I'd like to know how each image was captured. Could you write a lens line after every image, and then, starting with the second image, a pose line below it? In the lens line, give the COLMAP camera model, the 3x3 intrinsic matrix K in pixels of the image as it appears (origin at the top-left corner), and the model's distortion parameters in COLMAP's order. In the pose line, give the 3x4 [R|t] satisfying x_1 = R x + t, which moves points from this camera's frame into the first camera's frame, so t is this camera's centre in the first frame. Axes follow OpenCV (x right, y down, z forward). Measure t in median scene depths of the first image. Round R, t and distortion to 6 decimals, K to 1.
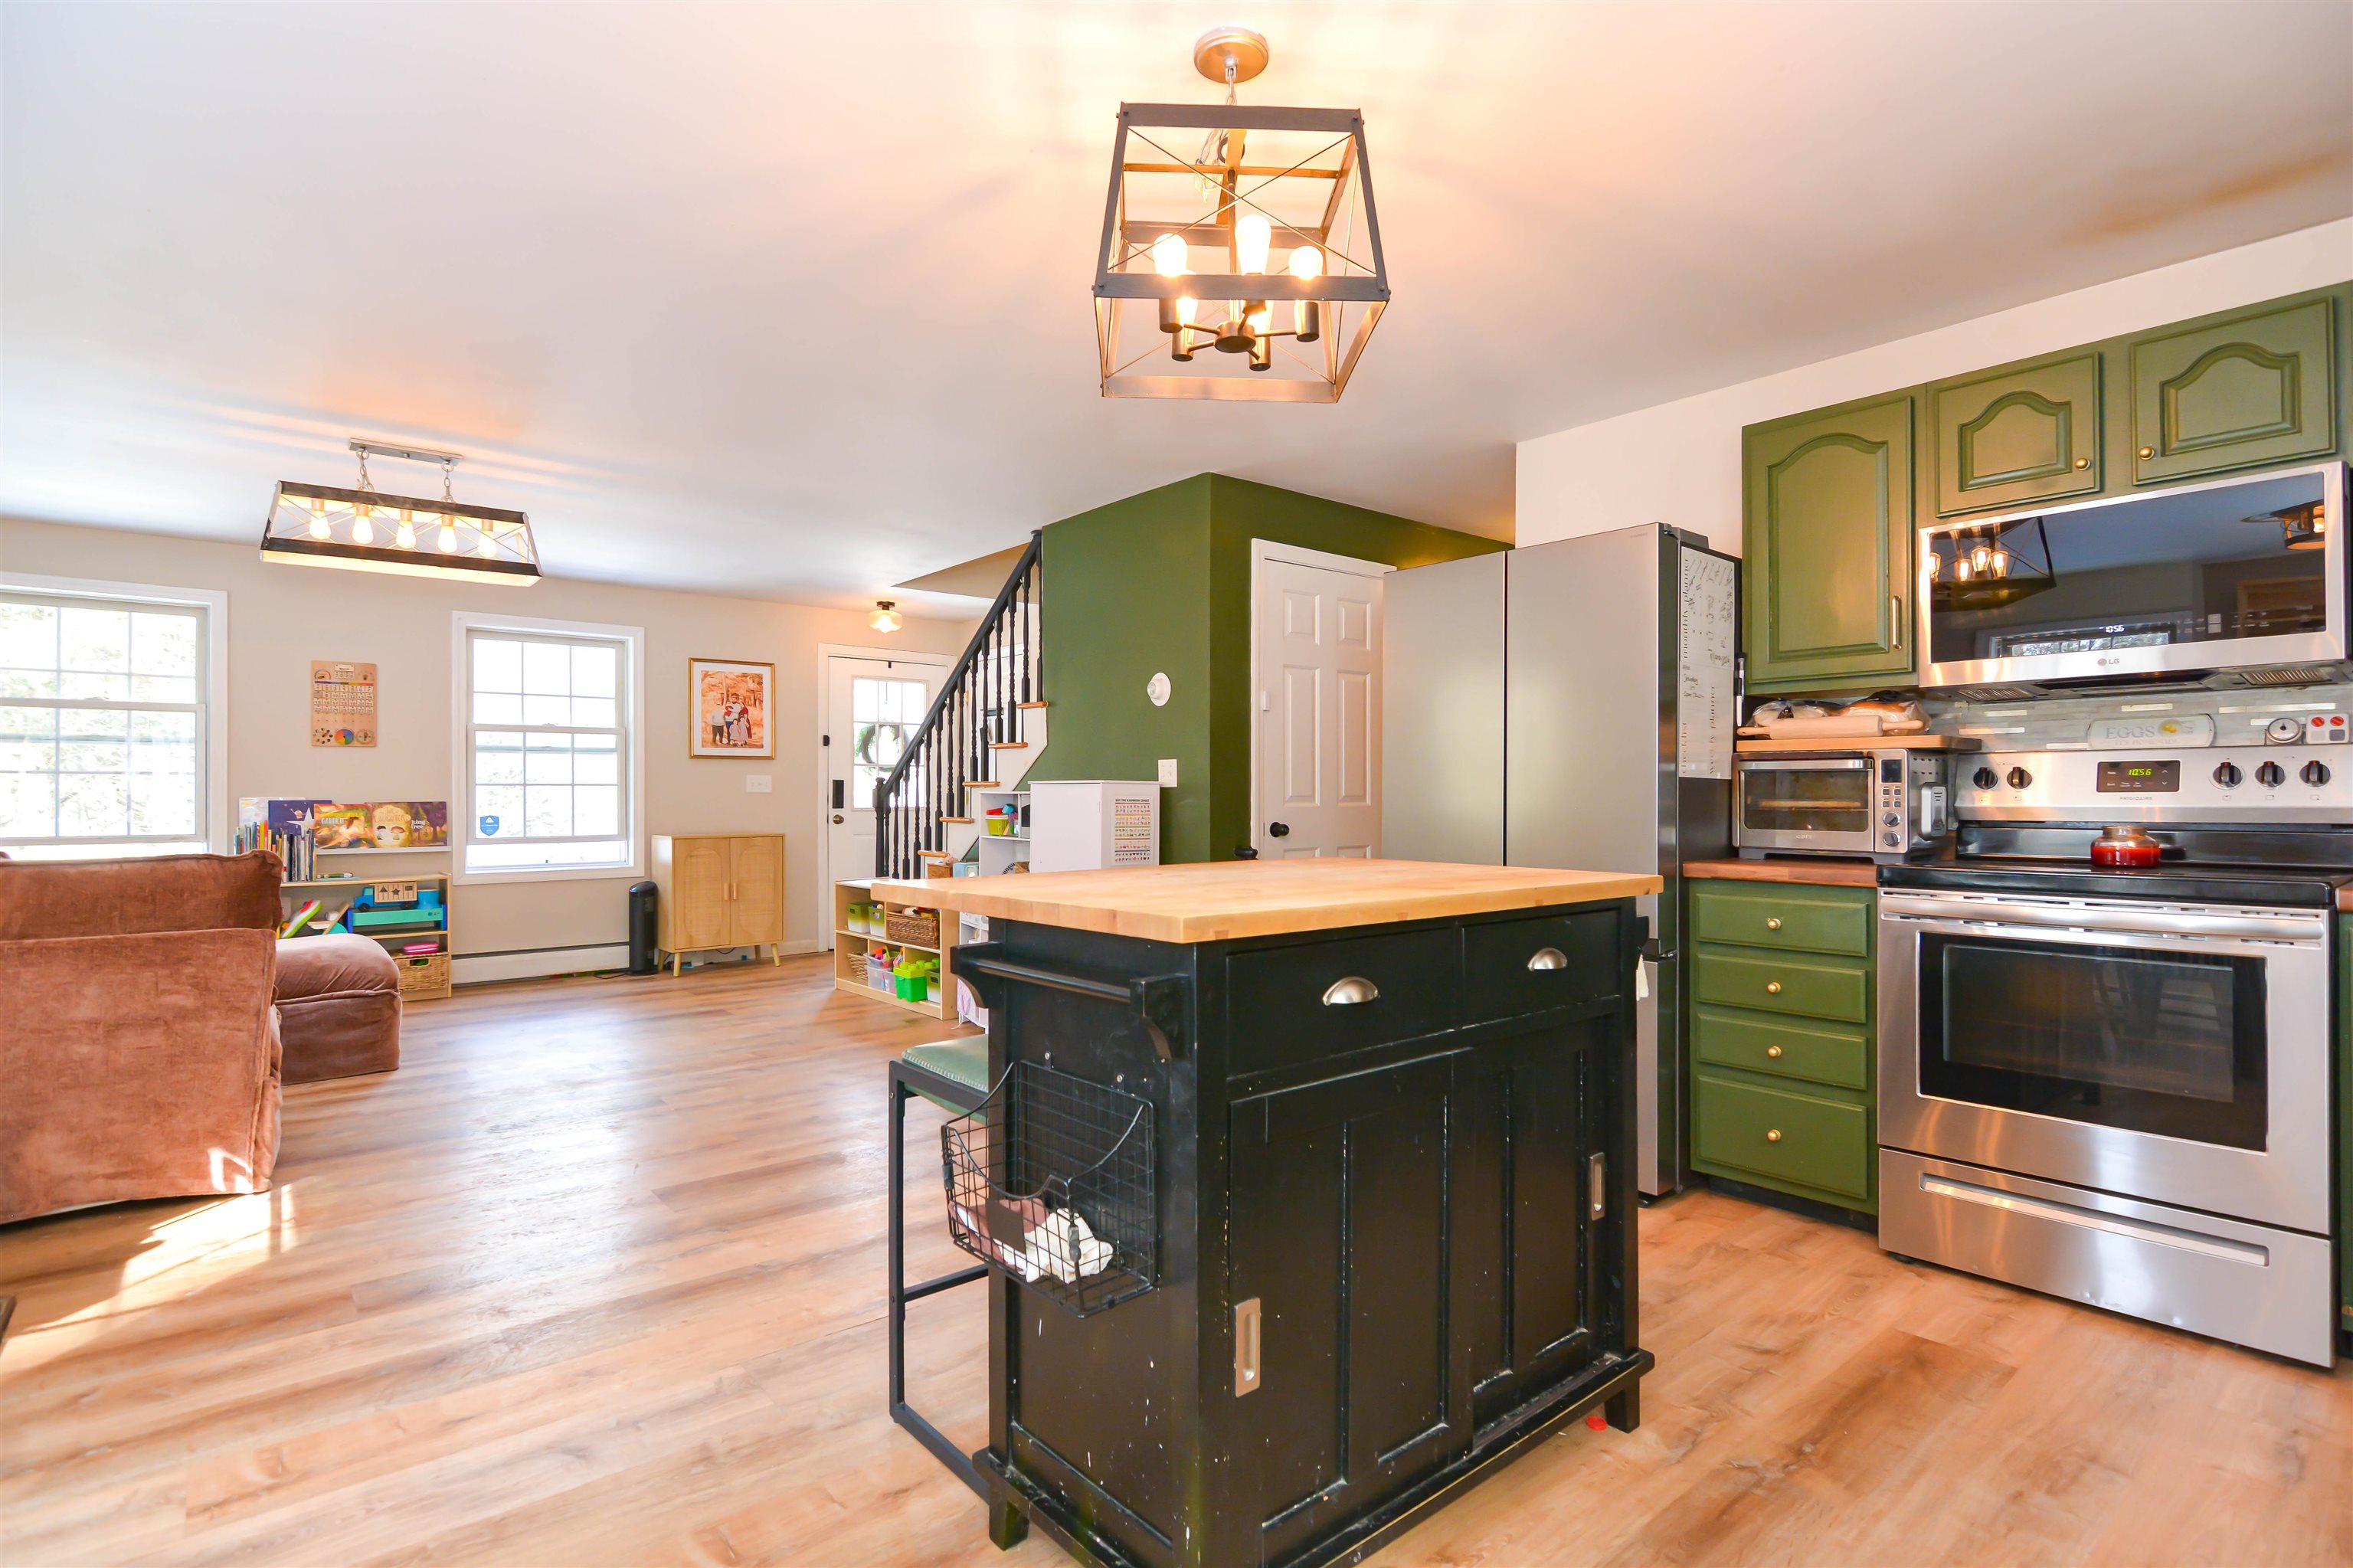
lens RADIAL K [[1140.6, 0, 1185.6], [0, 1140.6, 788.1], [0, 0, 1]] dist [0.009706, -0.010170]
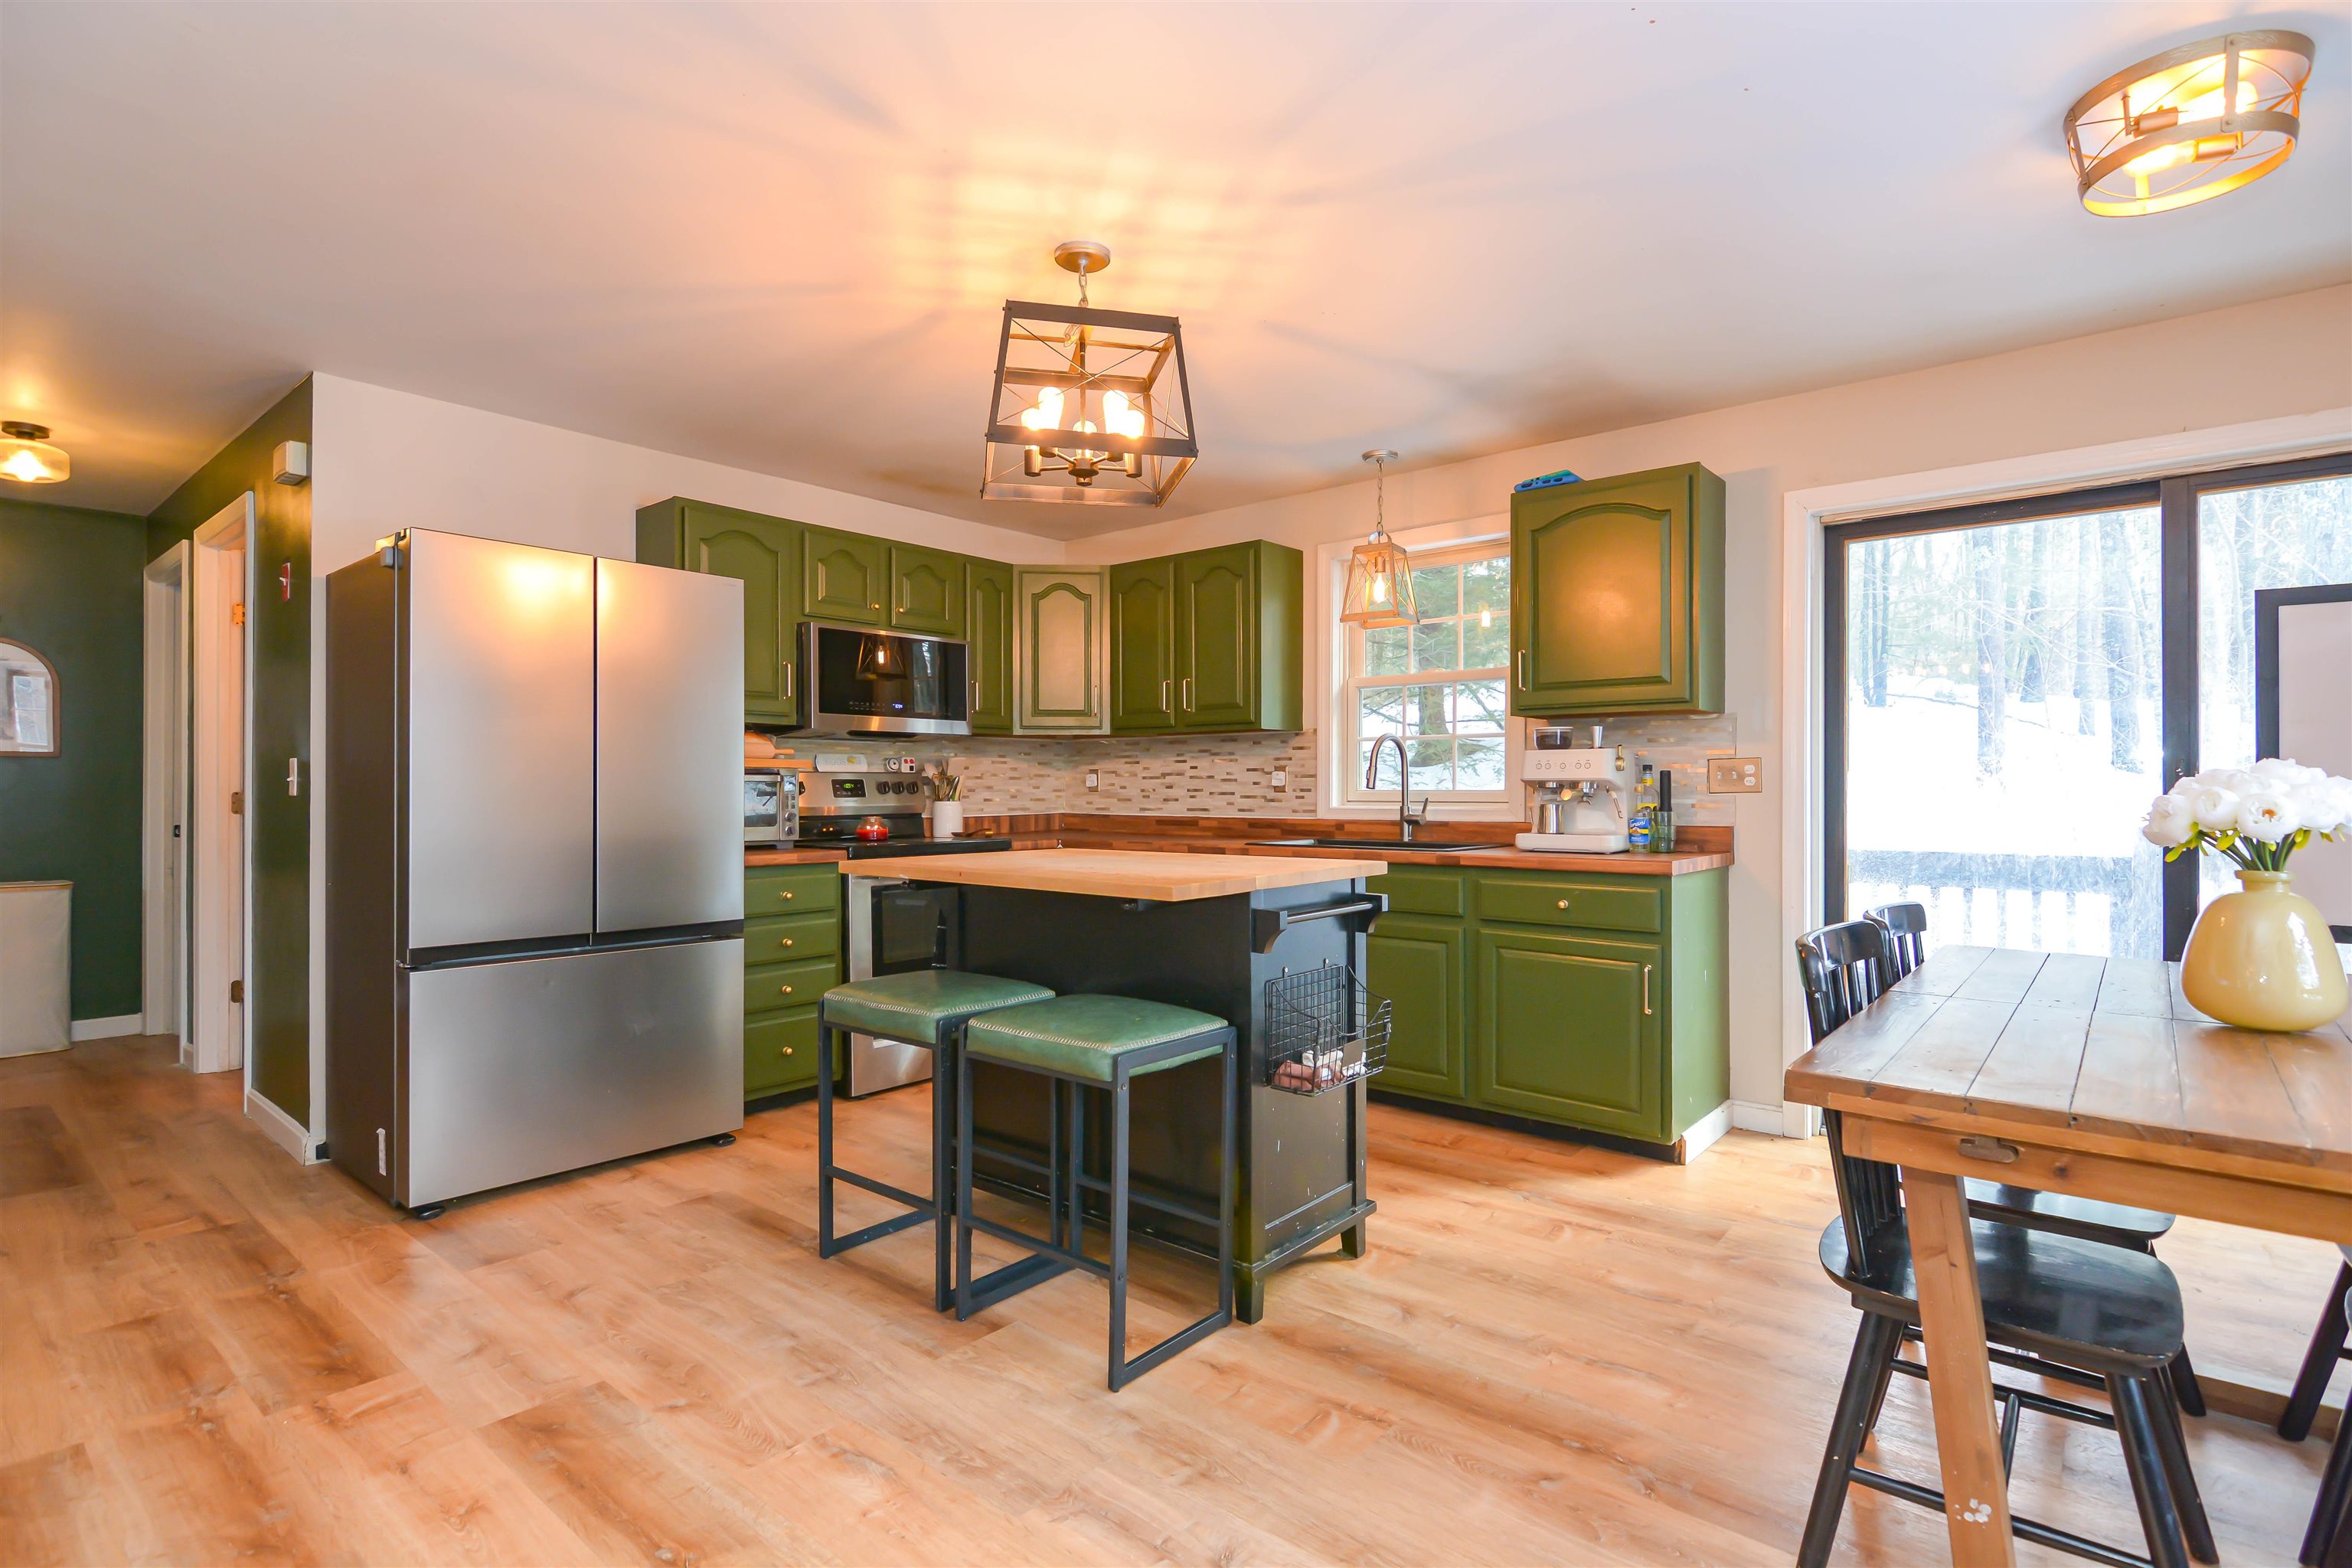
lens RADIAL K [[1140.1, 0, 1185.1], [0, 1140.1, 788.1], [0, 0, 1]] dist [0.009706, -0.010170]
pose [[-0.170546, 0.002010, 0.985348, -0.769741], [-0.005003, 0.999983, -0.002906, -0.006517], [-0.985337, -0.005425, -0.170533, 0.652059]]
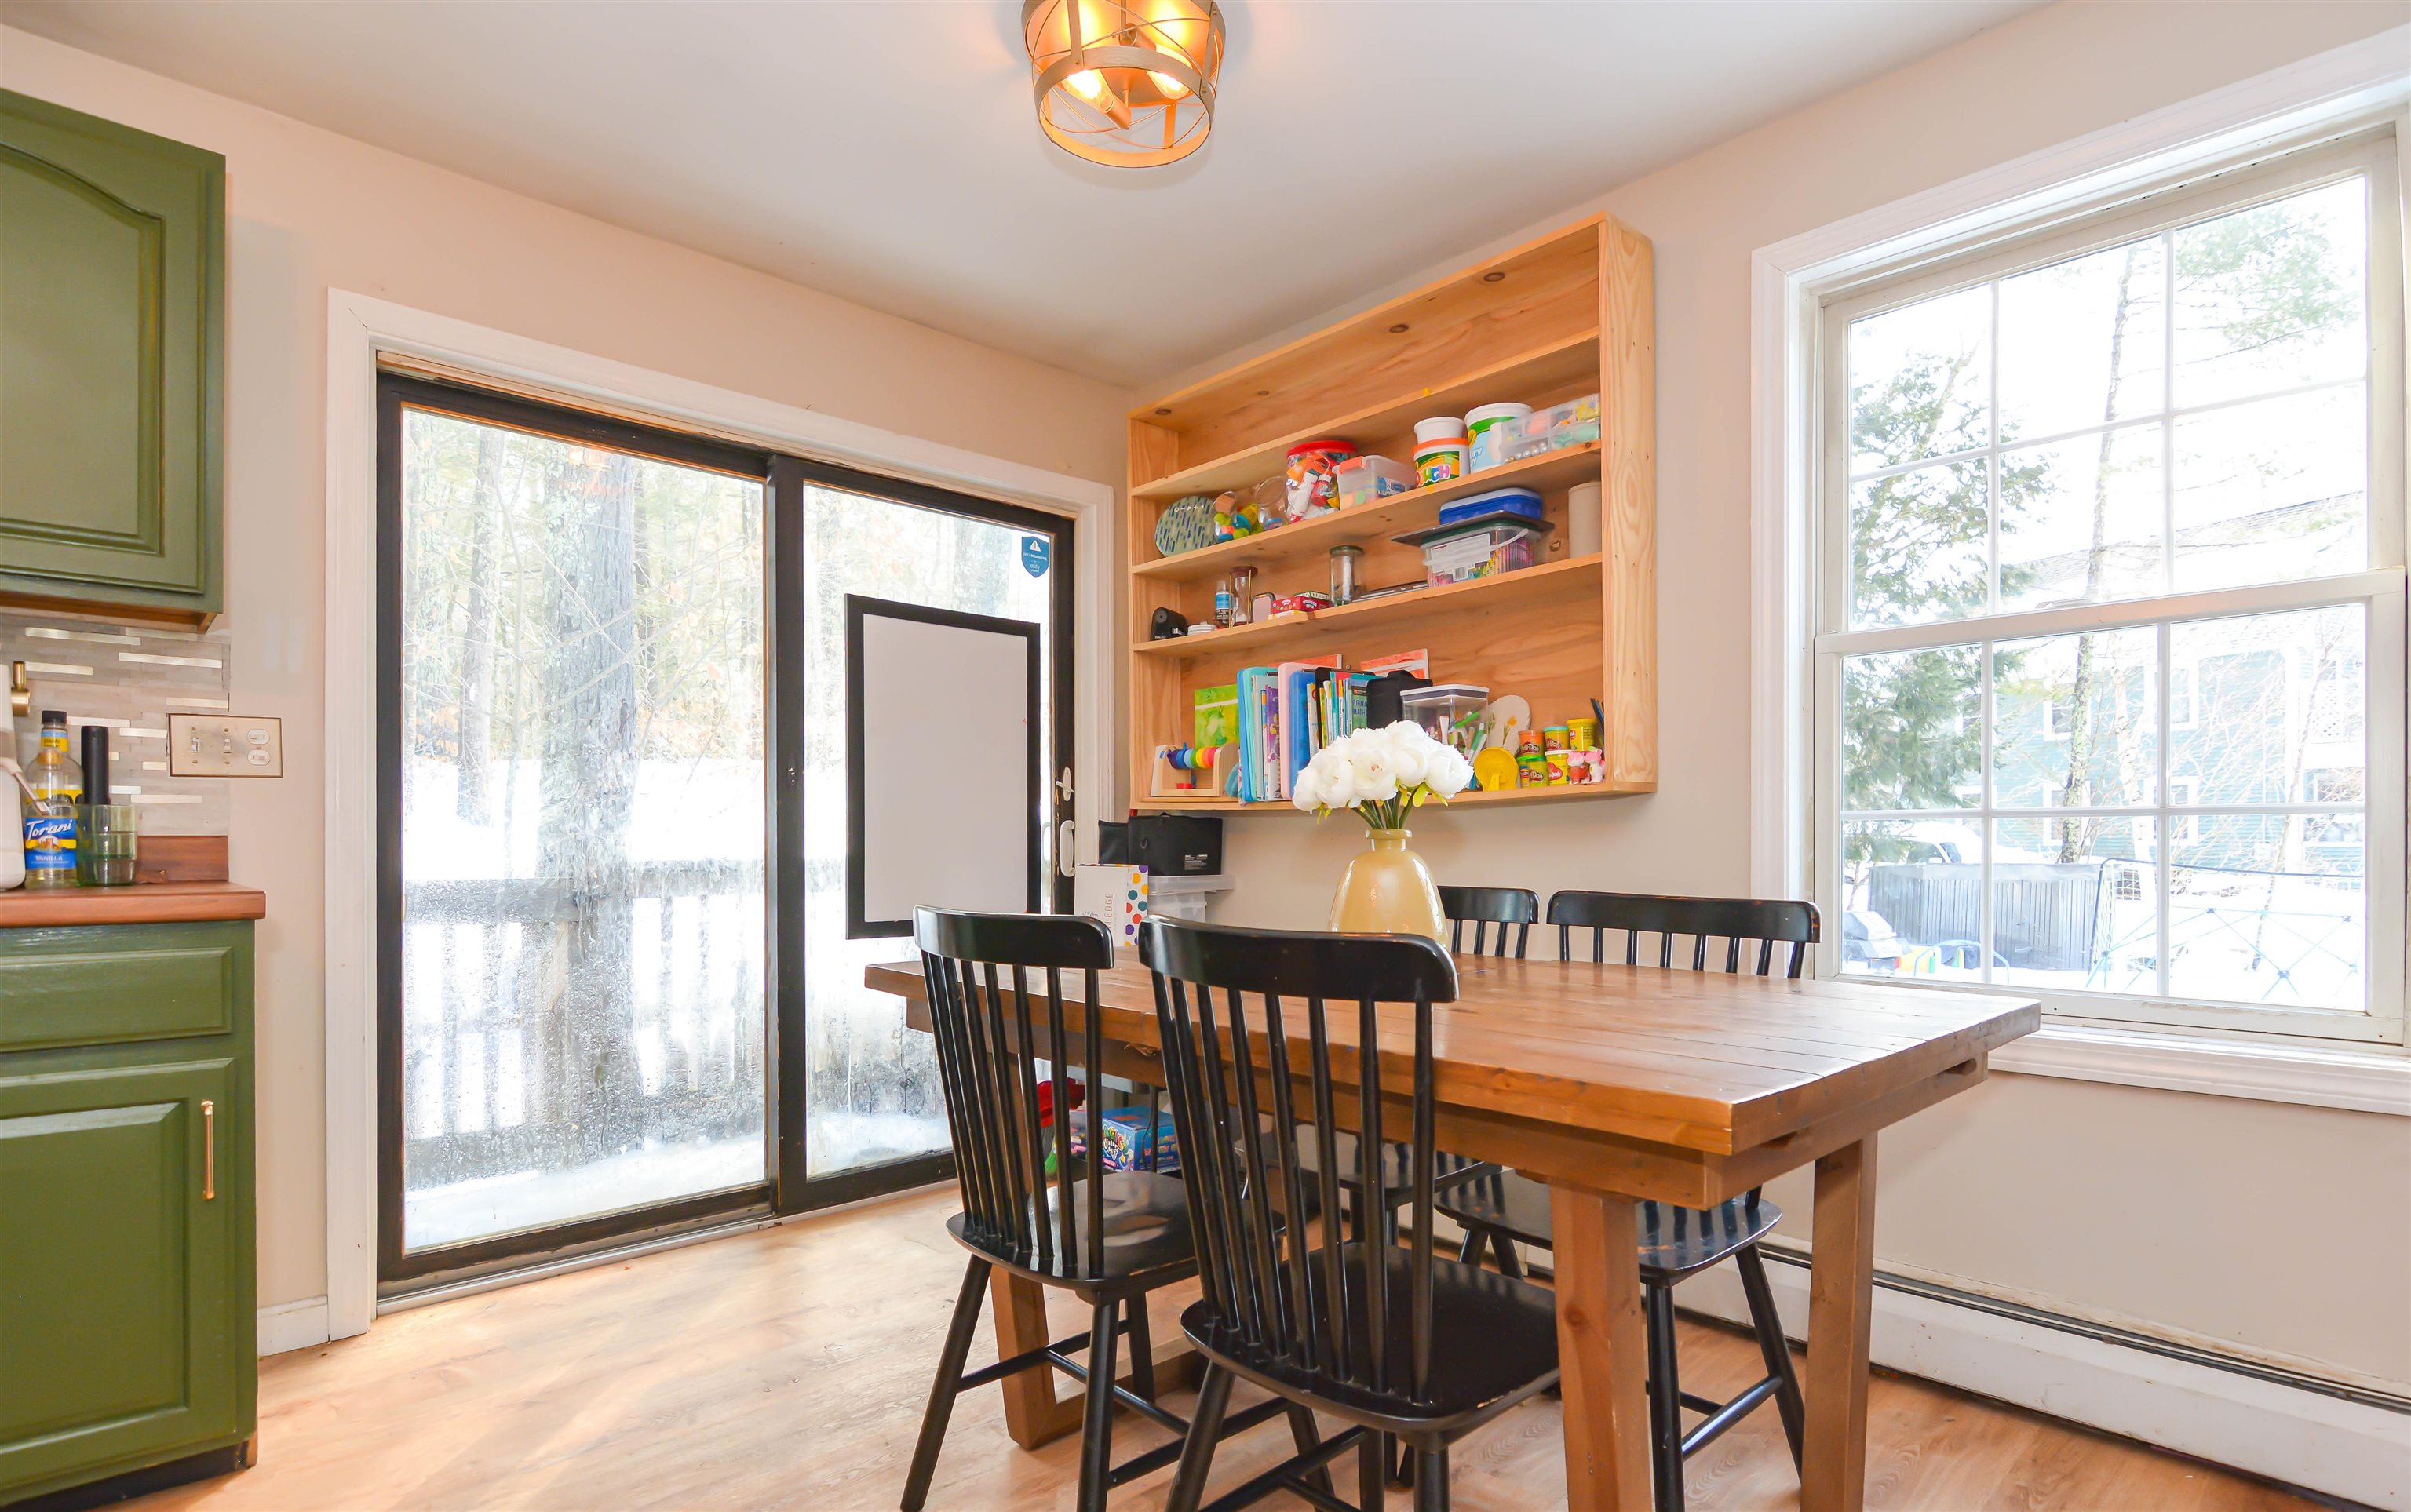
lens RADIAL K [[1193.3, 0, 1232.8], [0, 1193.3, 842.4], [0, 0, 1]] dist [-0.004288, -0.000167]
pose [[-0.997827, 0.000189, -0.065895, -0.277982], [0.000531, 0.999987, -0.005159, 0.031912], [0.065893, -0.005183, -0.997813, 0.629219]]
